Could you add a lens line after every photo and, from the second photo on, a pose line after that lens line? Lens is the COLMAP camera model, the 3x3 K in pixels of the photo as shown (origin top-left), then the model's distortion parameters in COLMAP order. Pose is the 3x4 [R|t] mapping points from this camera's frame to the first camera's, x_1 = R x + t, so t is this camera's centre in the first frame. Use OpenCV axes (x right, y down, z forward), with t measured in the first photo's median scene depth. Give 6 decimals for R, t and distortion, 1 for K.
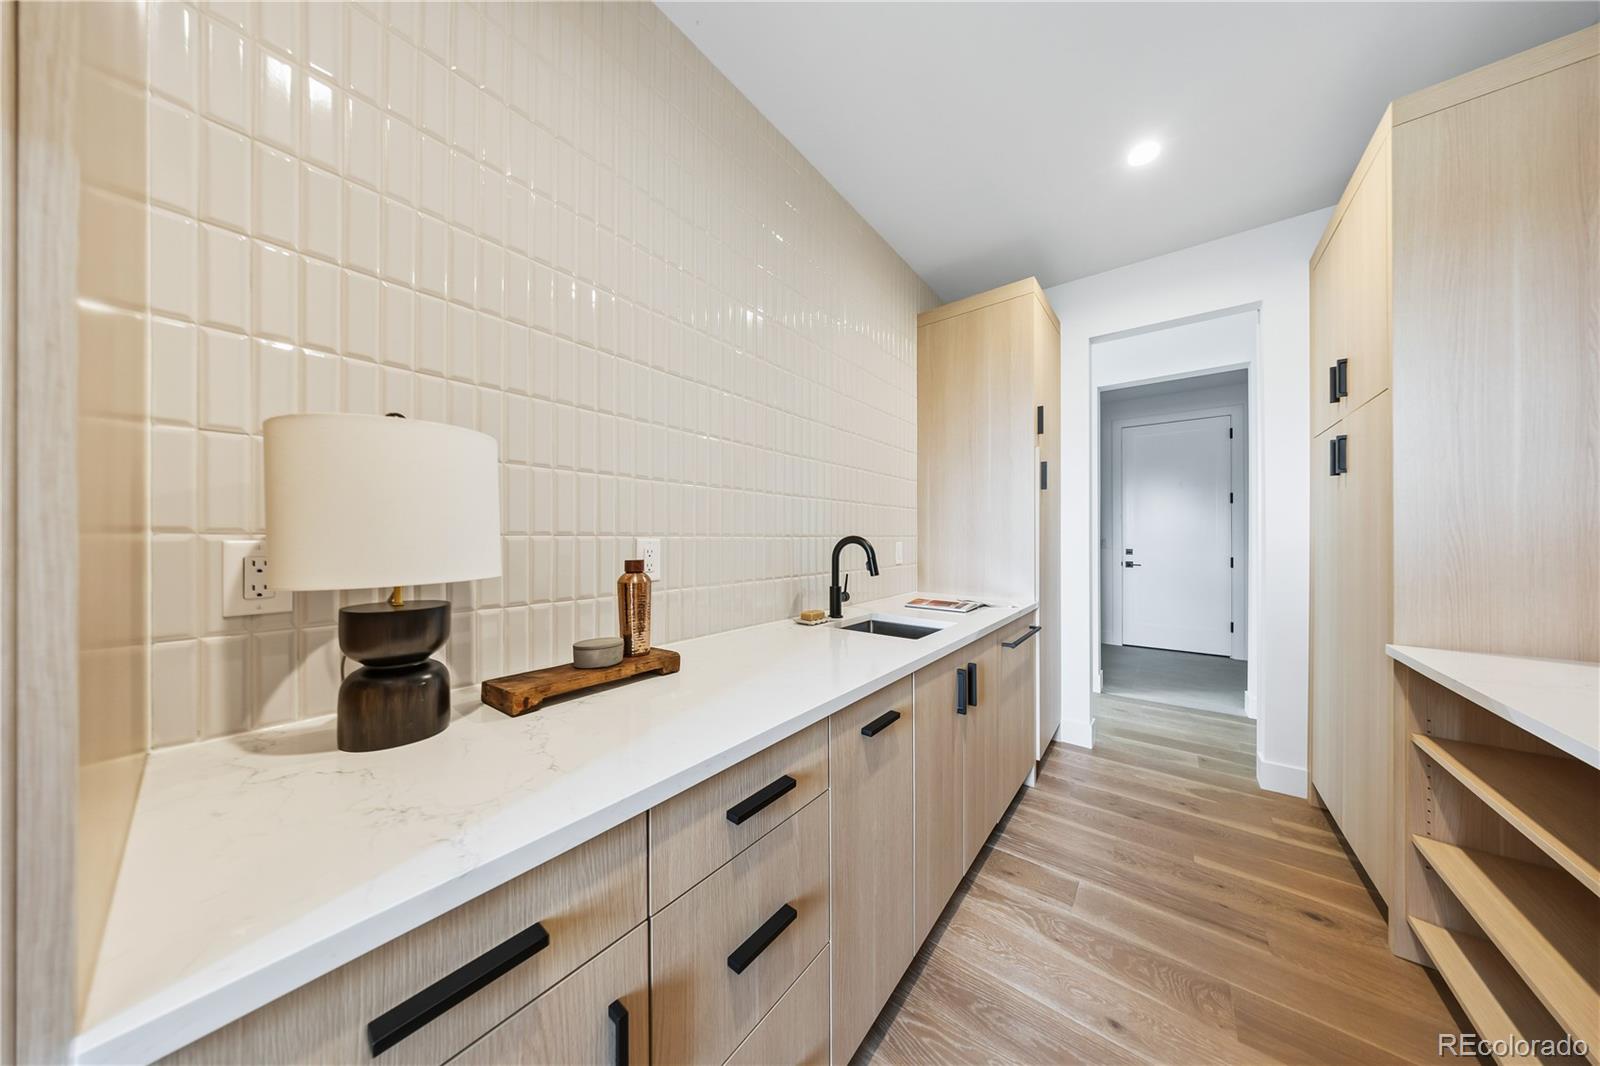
lens RADIAL K [[471.0, 0, 800.3], [0, 471.0, 537.0], [0, 0, 1]] dist [0.000072, -0.002748]
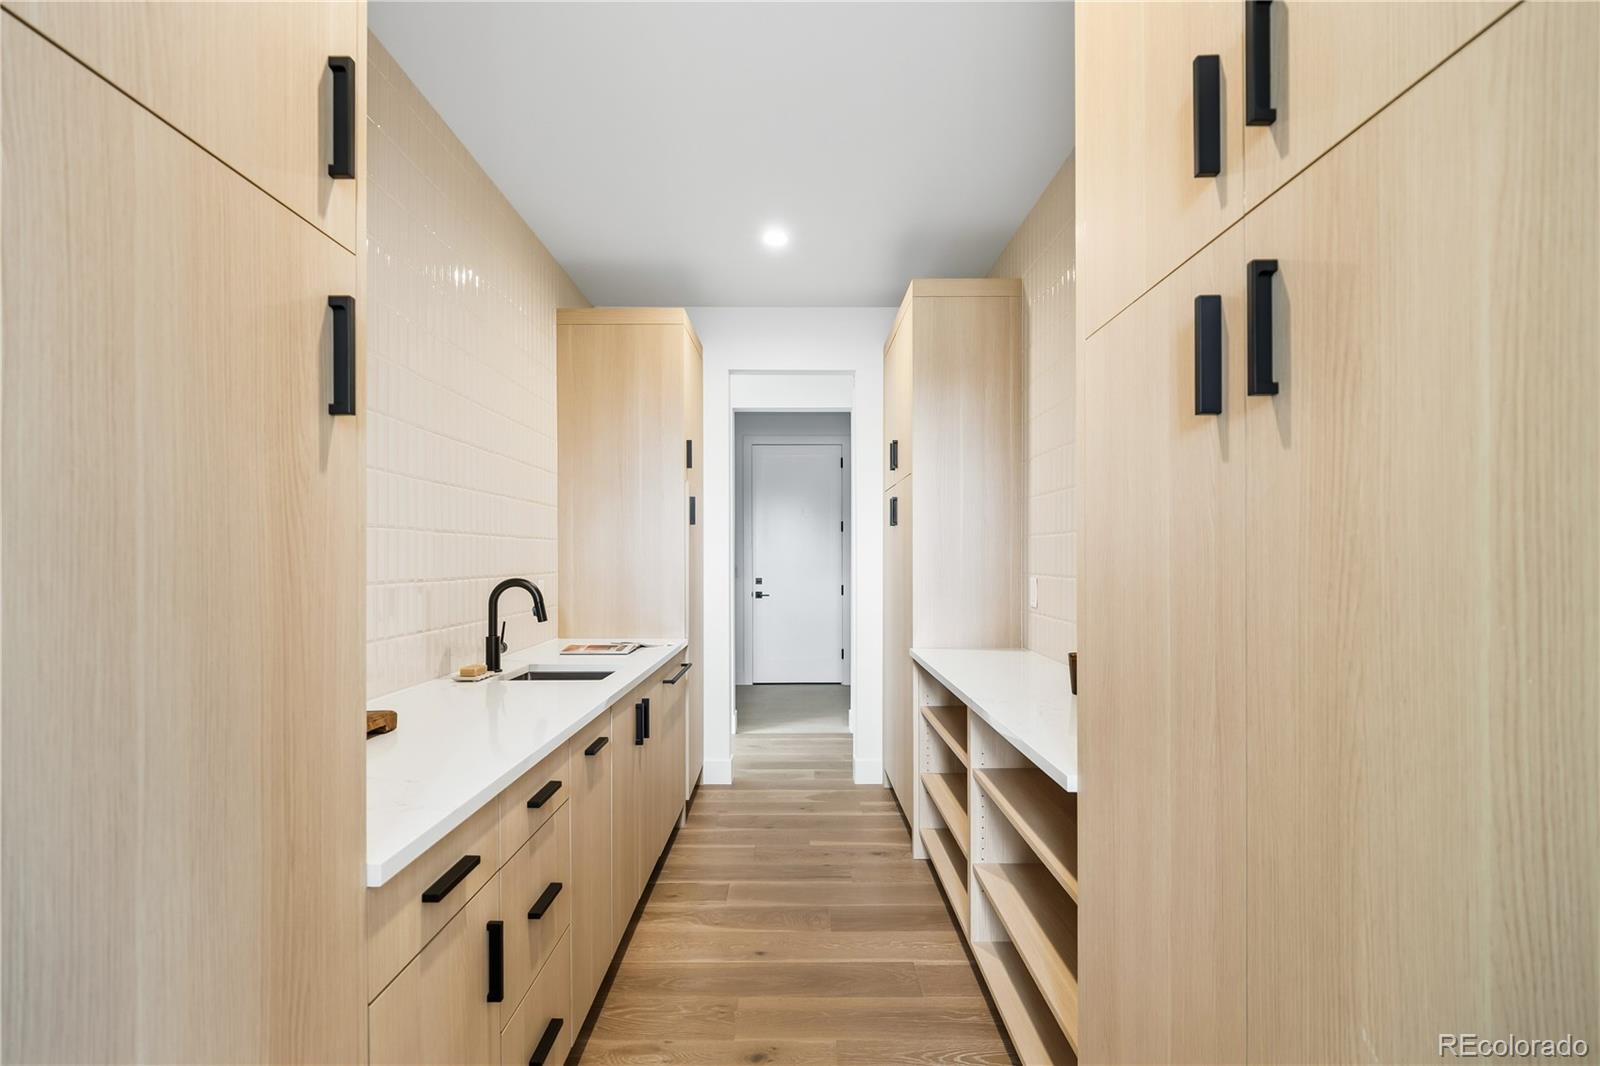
lens RADIAL K [[717.0, 0, 811.8], [0, 717.0, 542.1], [0, 0, 1]] dist [-0.010904, -0.000141]
pose [[0.771725, 0.012812, 0.635827, -0.289541], [0.001276, 0.999764, -0.021695, -0.037821], [-0.635955, 0.017555, 0.771527, -0.377367]]
